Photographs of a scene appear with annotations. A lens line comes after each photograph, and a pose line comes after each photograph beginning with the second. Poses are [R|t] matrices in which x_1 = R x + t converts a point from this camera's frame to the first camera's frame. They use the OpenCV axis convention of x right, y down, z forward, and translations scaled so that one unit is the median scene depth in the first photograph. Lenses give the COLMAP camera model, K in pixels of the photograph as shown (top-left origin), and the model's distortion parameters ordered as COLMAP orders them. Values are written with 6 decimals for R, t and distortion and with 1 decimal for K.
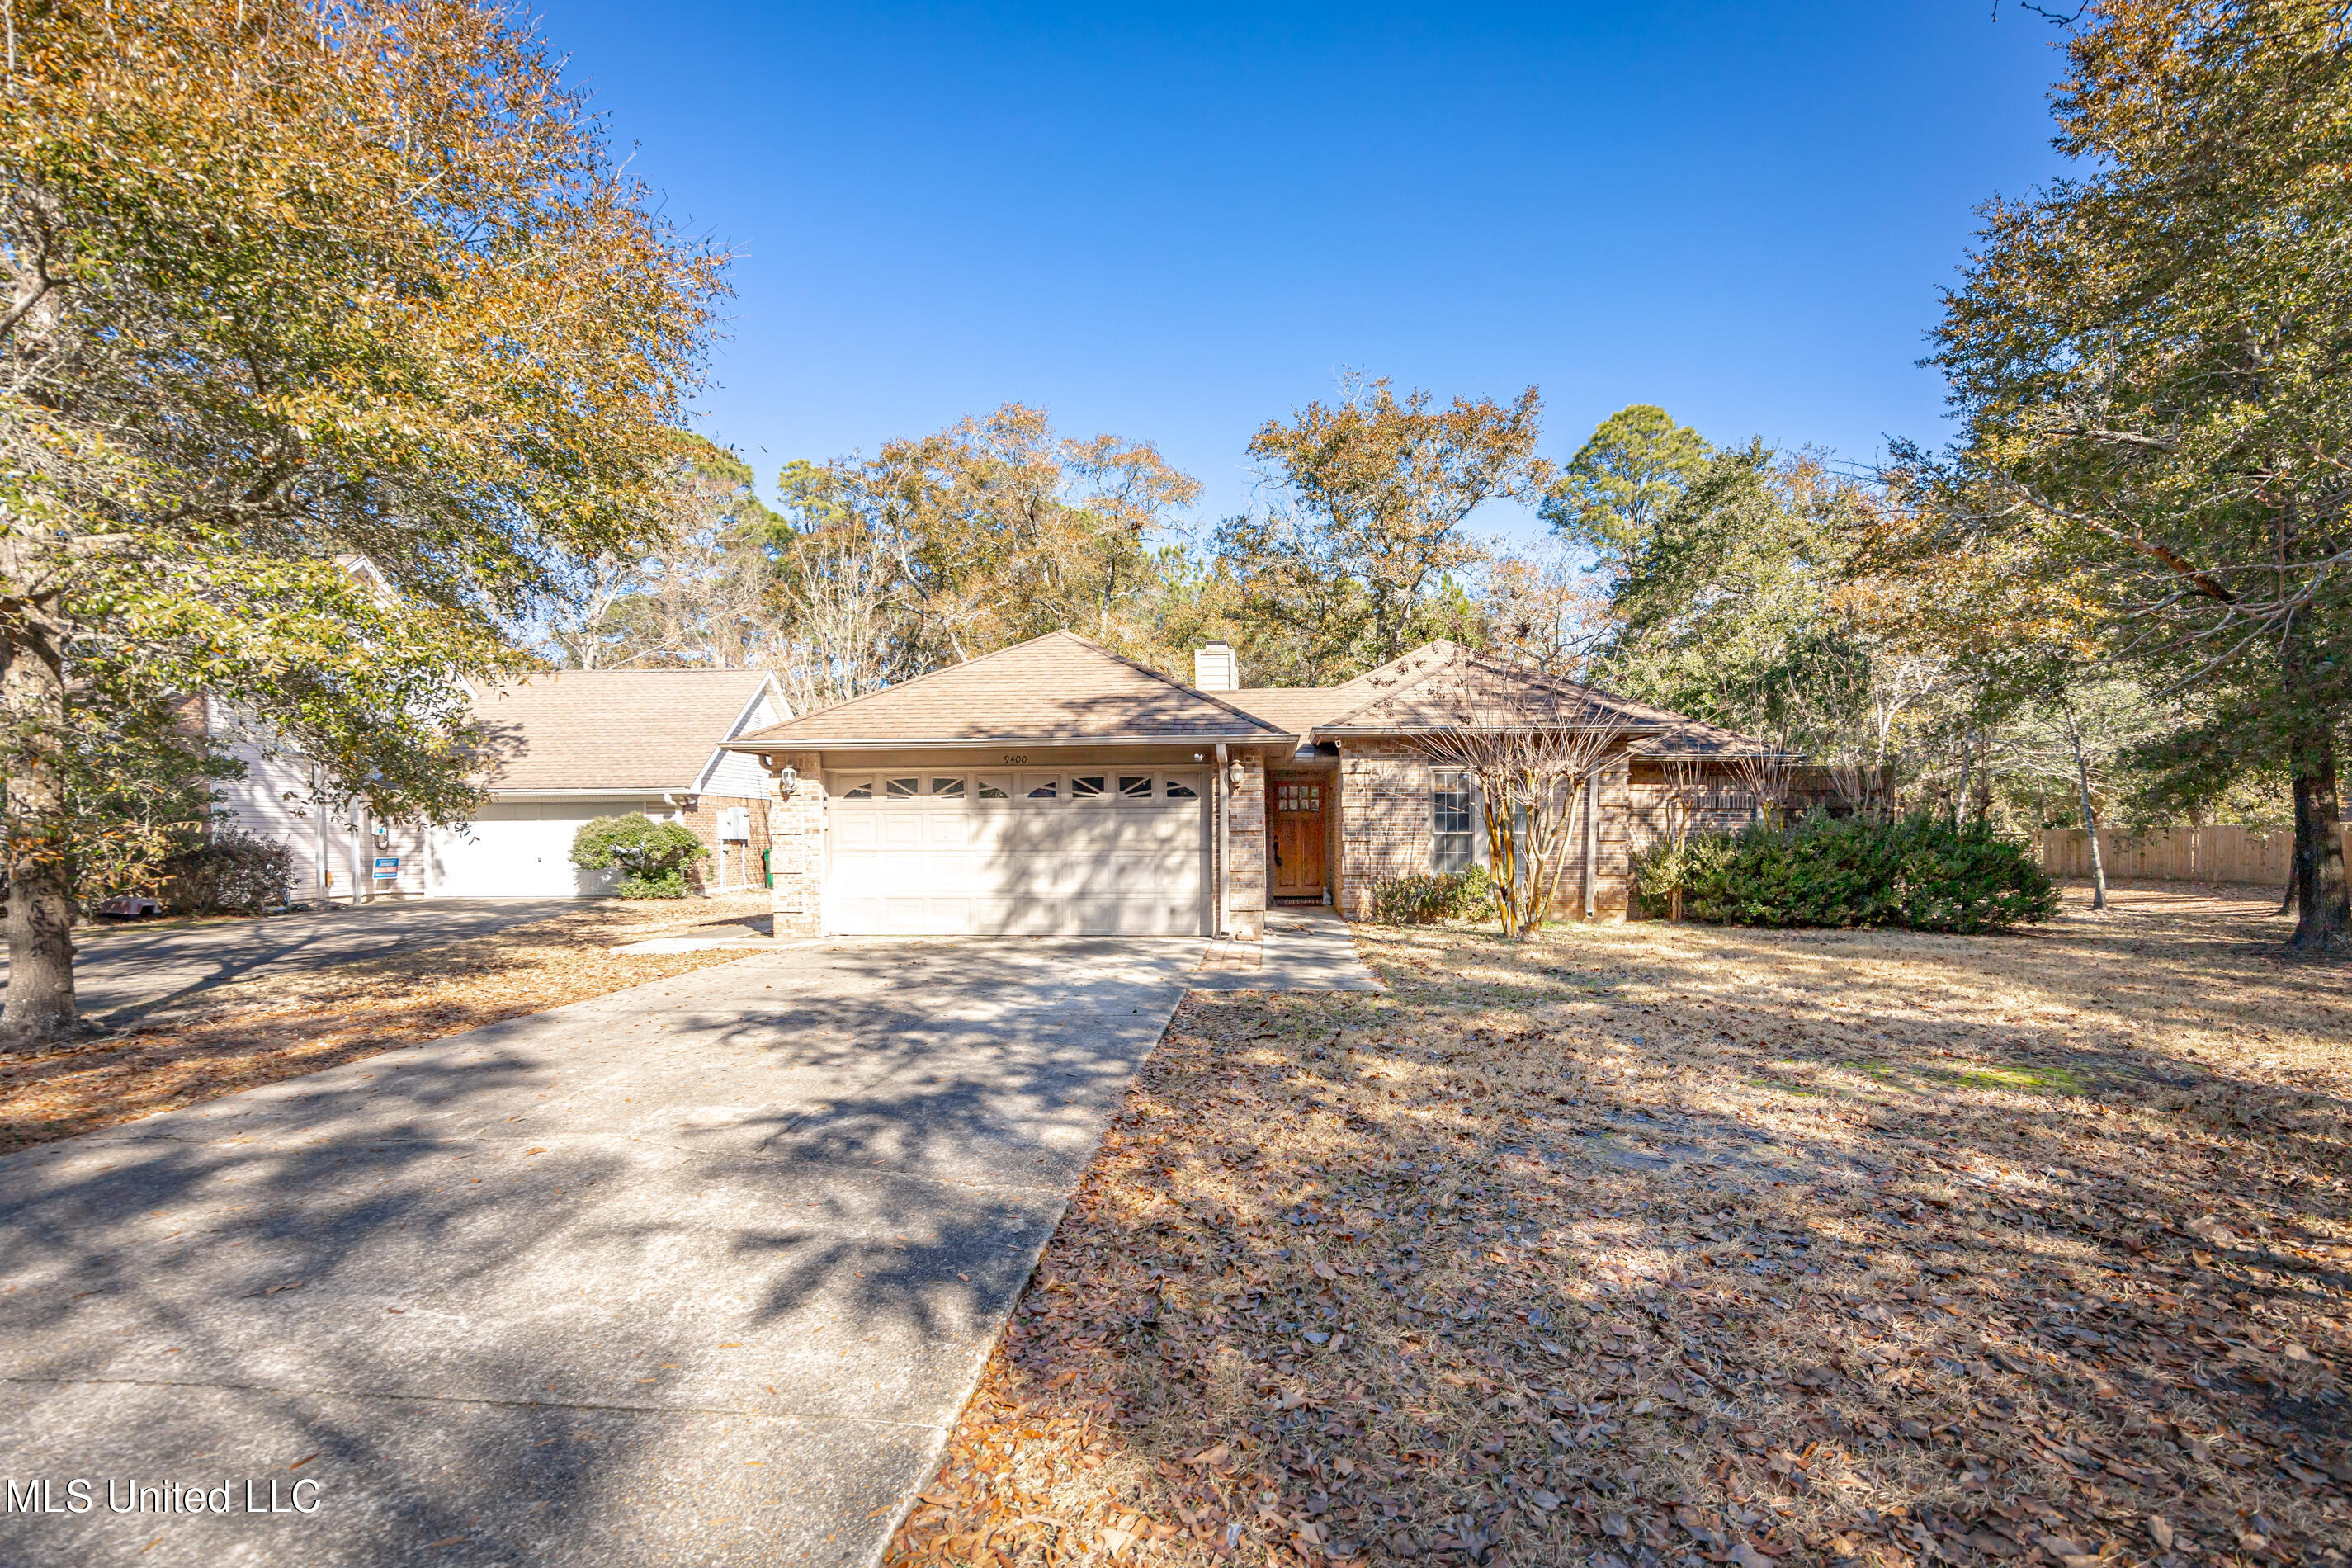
lens RADIAL K [[992.3, 0, 1222.0], [0, 992.3, 789.6], [0, 0, 1]] dist [0.001204, -0.000367]
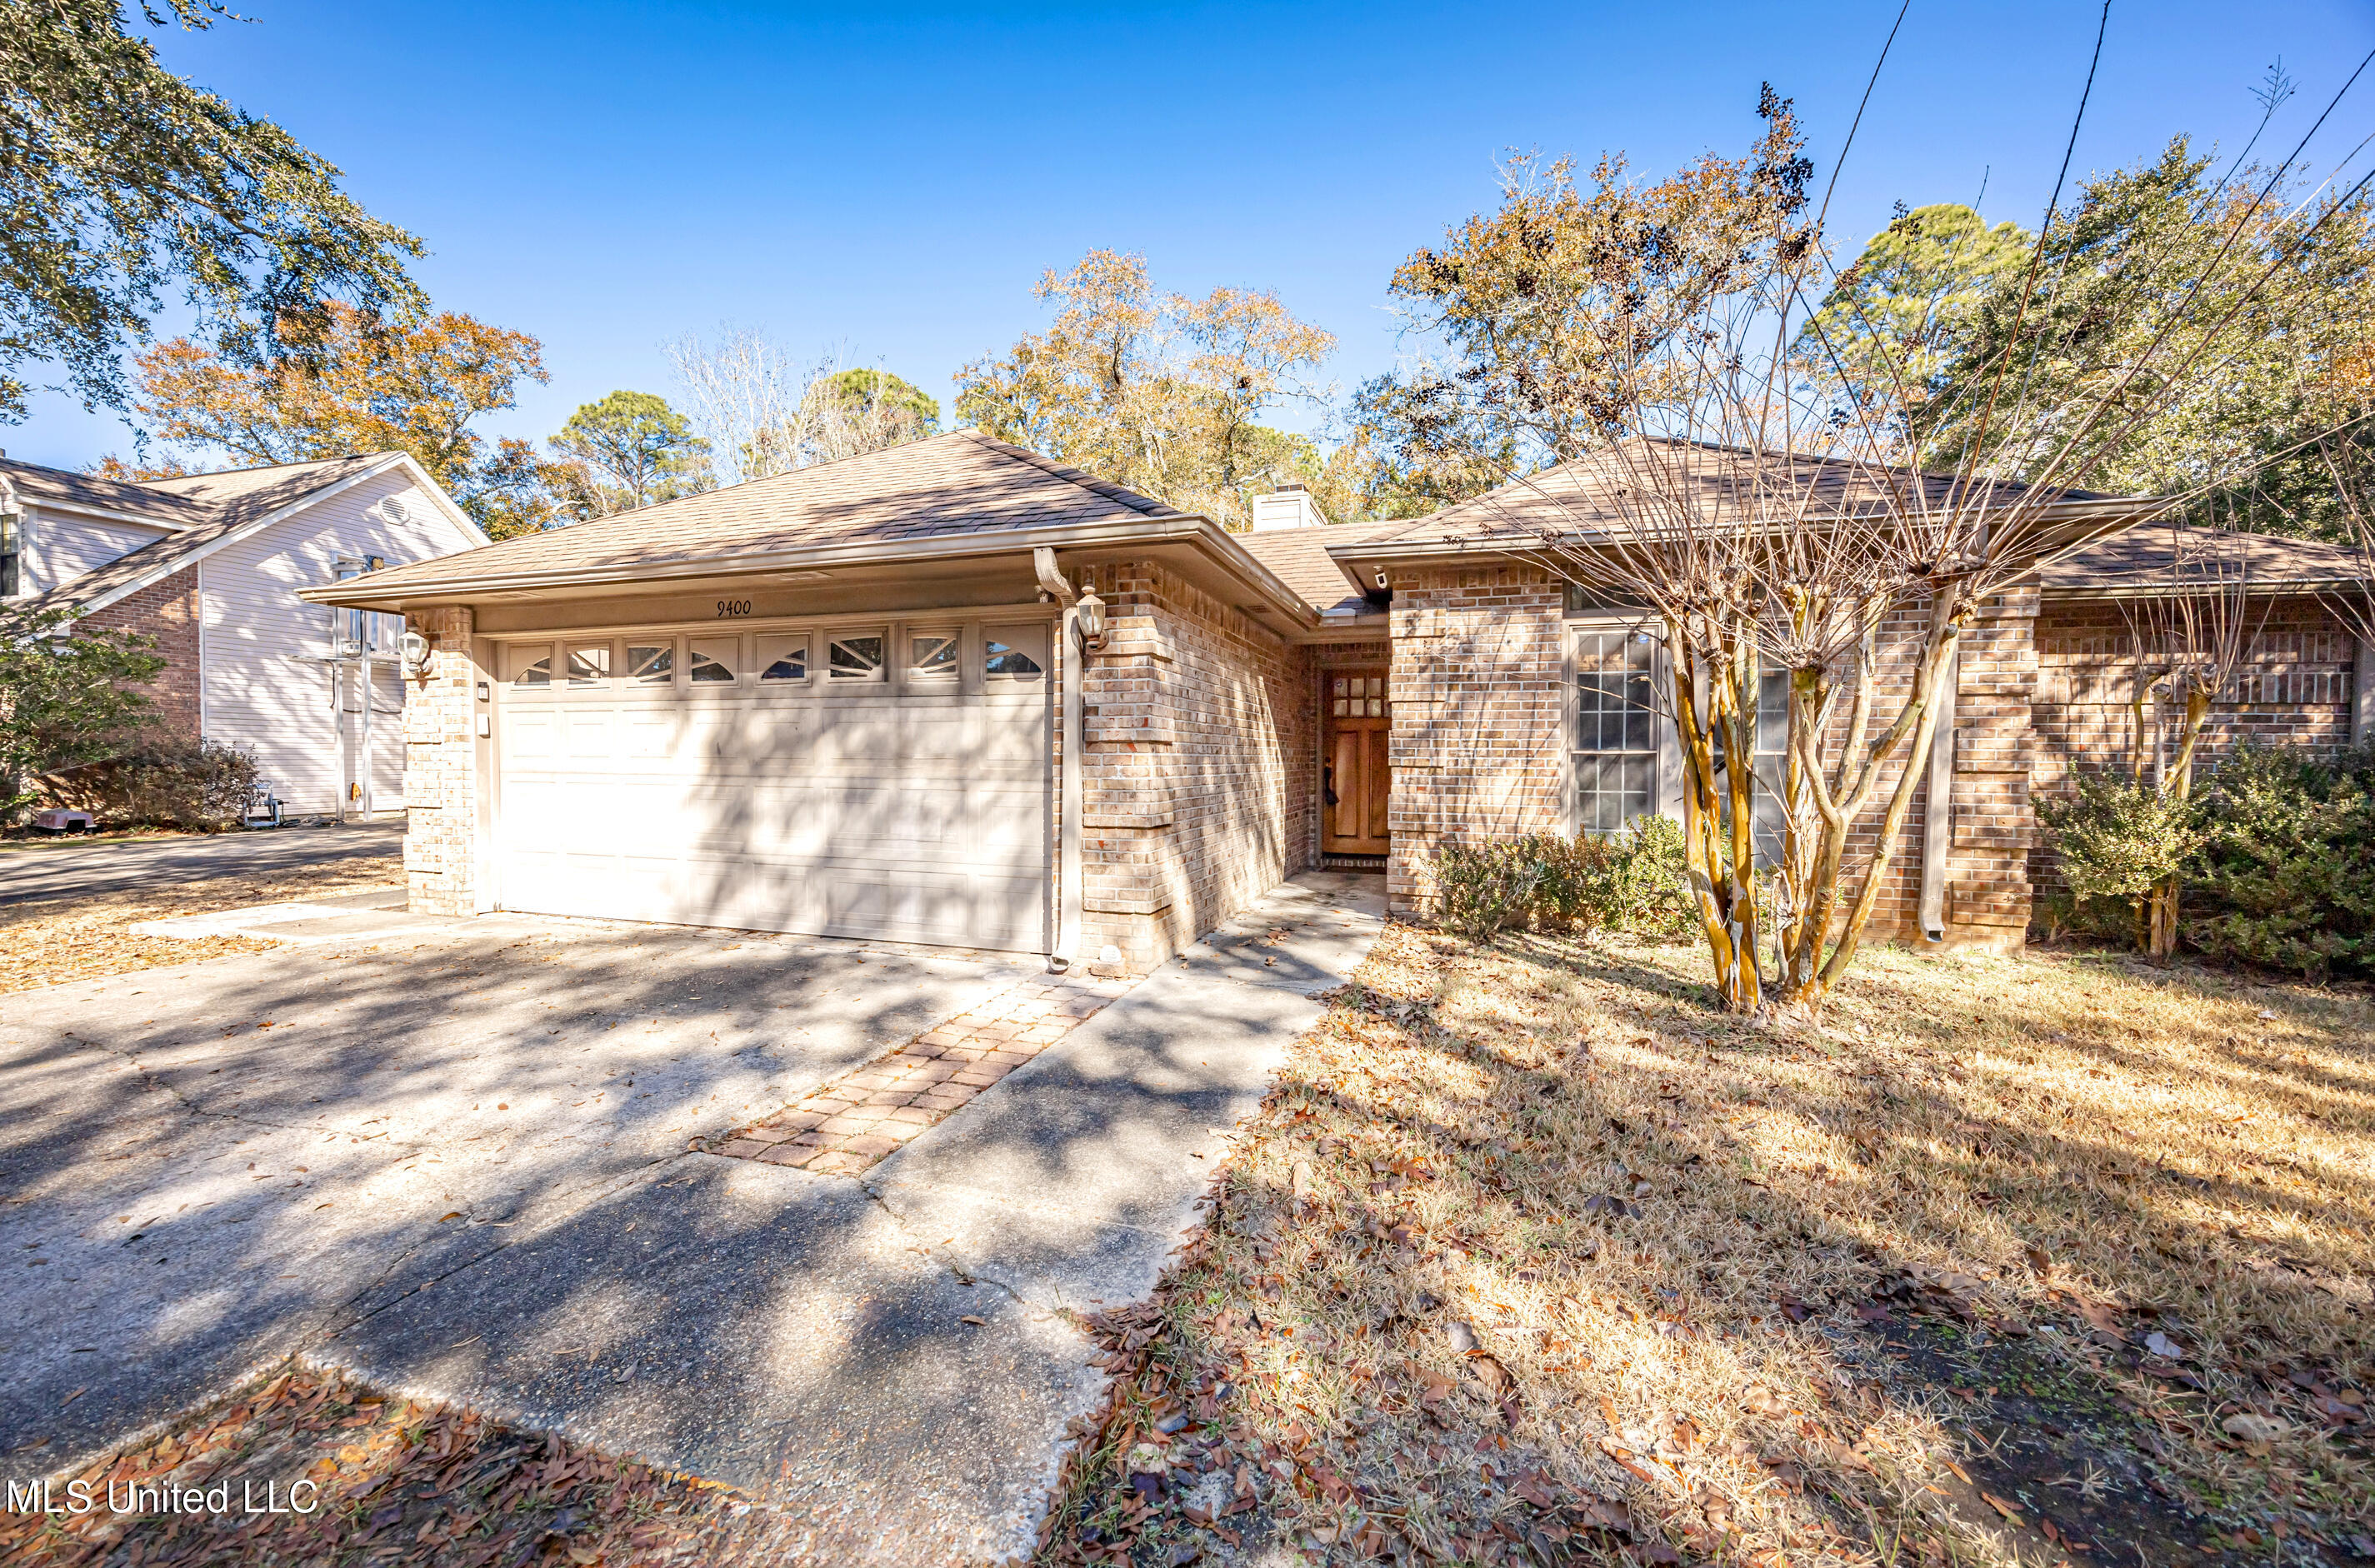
lens RADIAL K [[890.3, 0, 1219.3], [0, 890.3, 736.7], [0, 0, 1]] dist [-0.000578, 0.000013]
pose [[0.969714, 0.005031, -0.244190, 0.153932], [0.000641, 0.999732, 0.023143, 0.026480], [0.244241, -0.022599, 0.969451, 0.518271]]
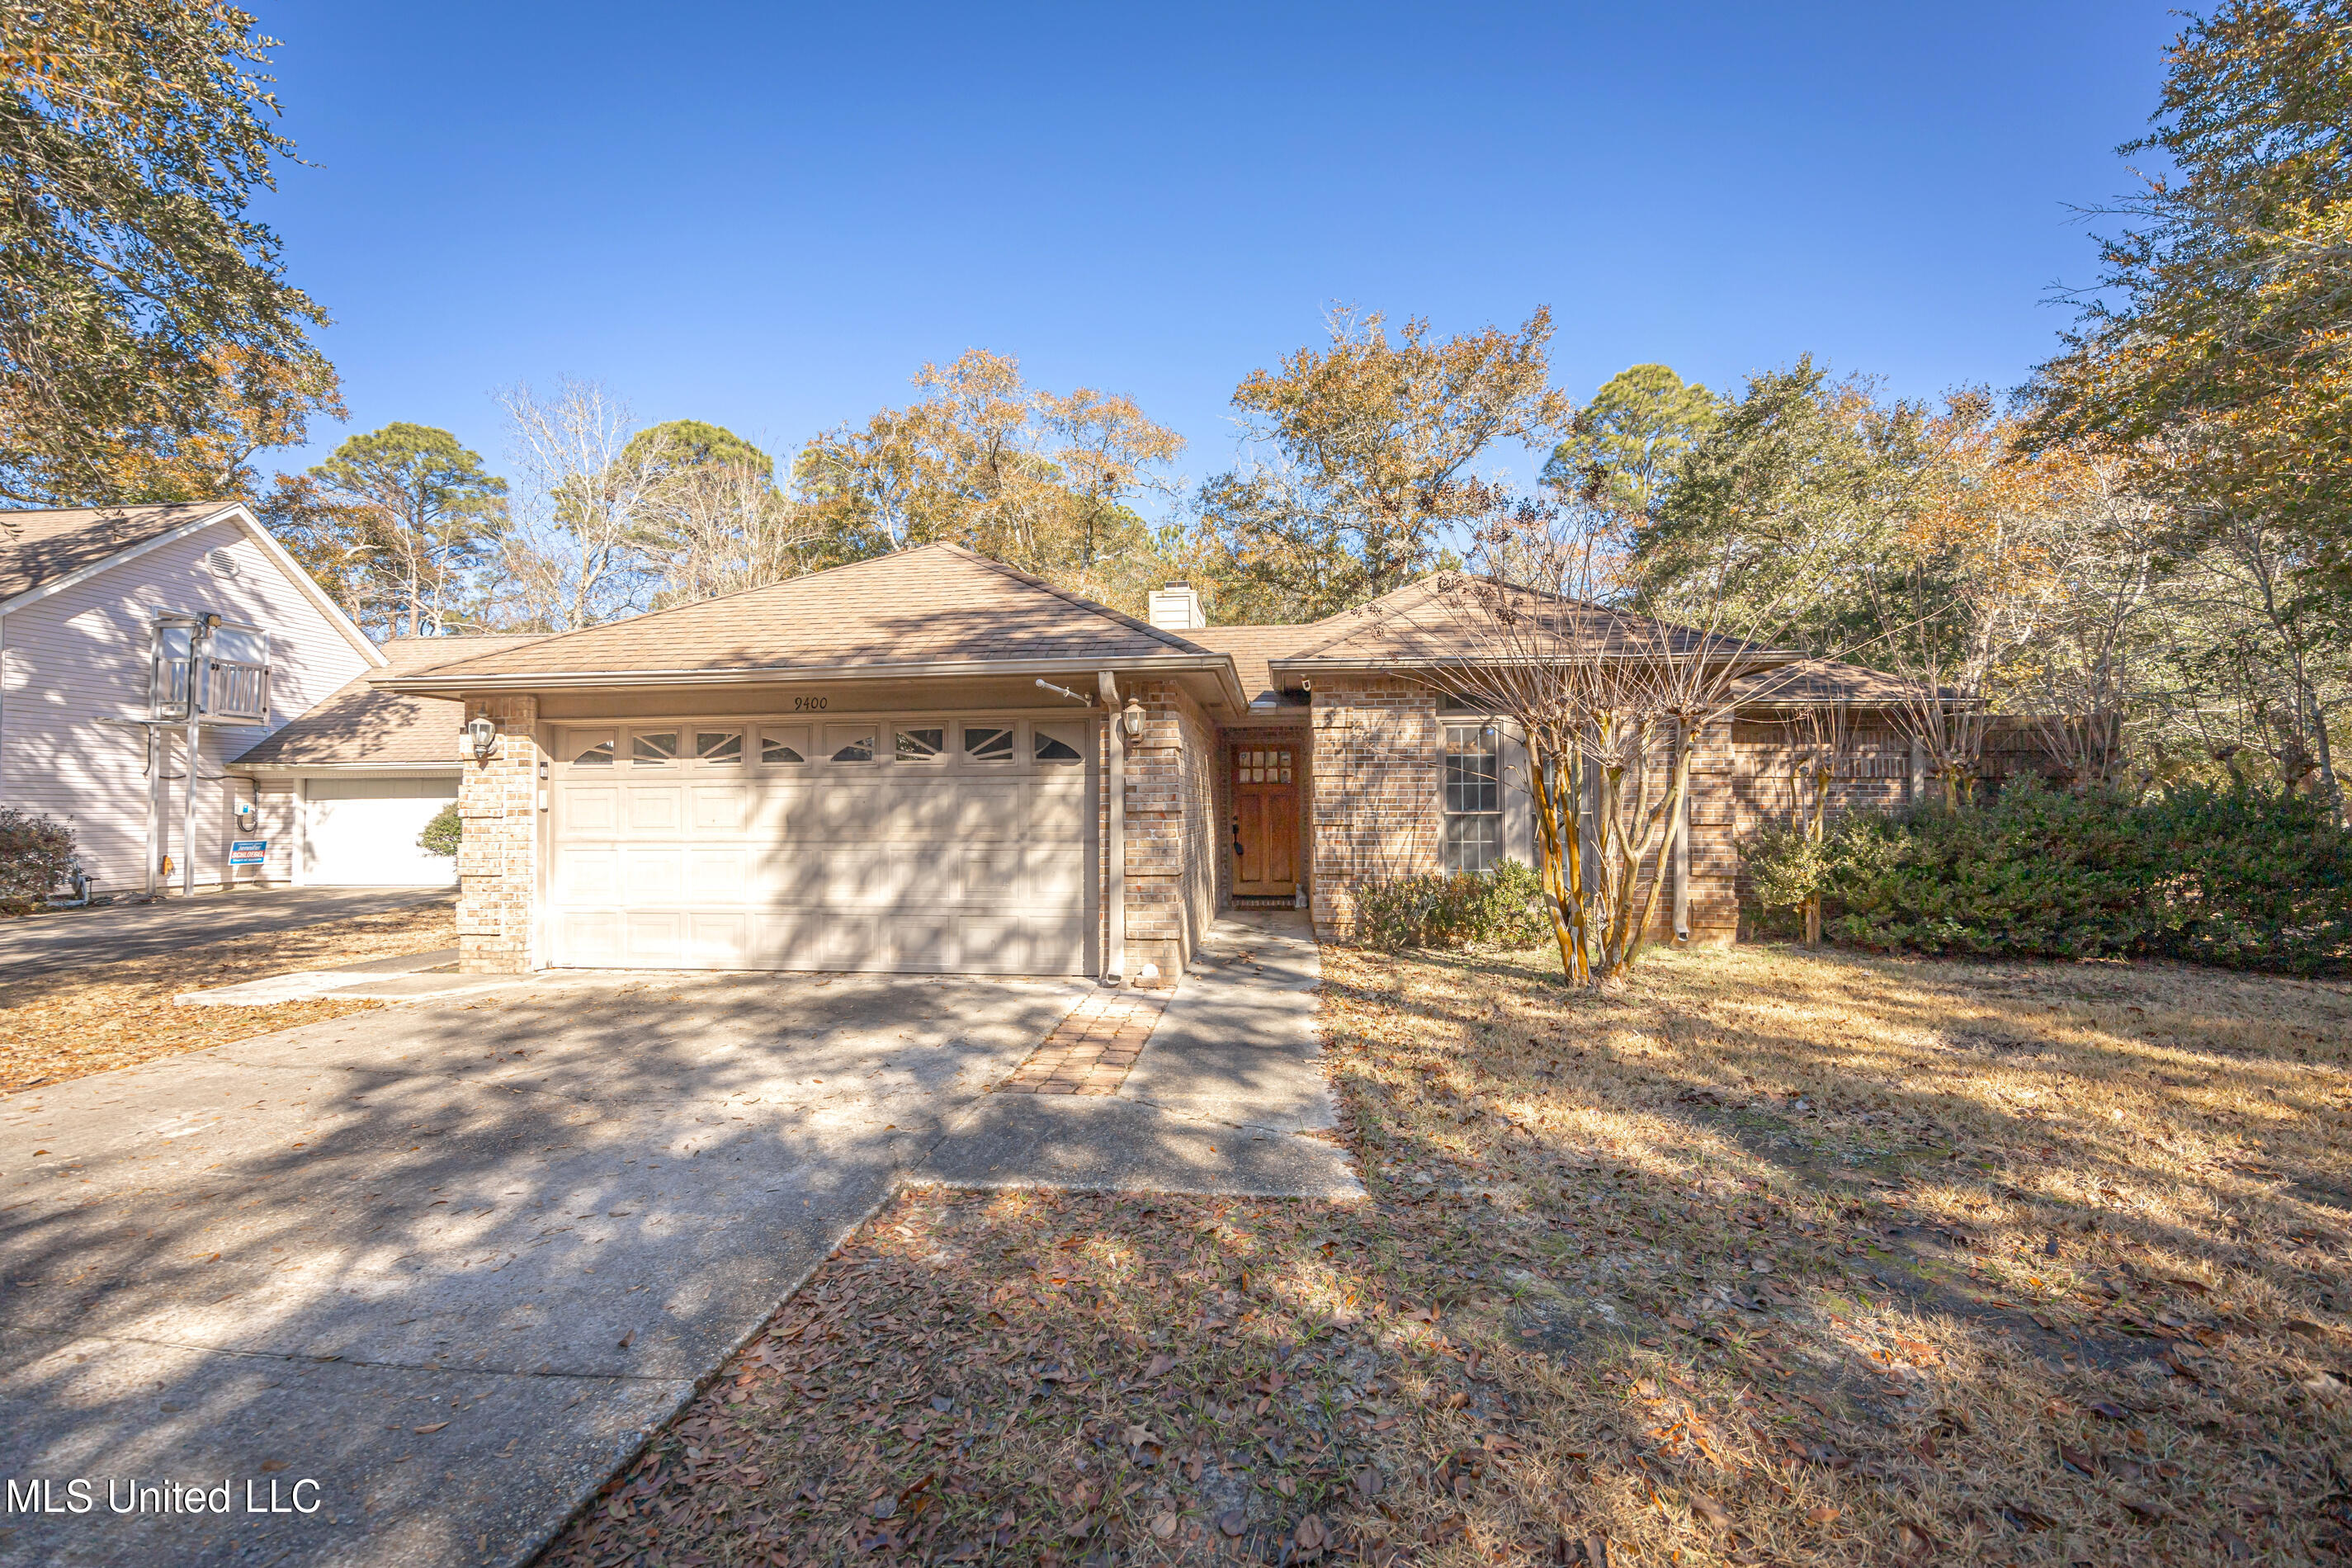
lens RADIAL K [[874.0, 0, 1194.3], [0, 874.0, 746.0], [0, 0, 1]] dist [-0.009965, -0.000316]
pose [[0.998493, -0.003618, -0.054768, 0.073169], [0.002271, 0.999694, -0.024627, 0.011638], [0.054840, 0.024465, 0.998195, 0.379682]]
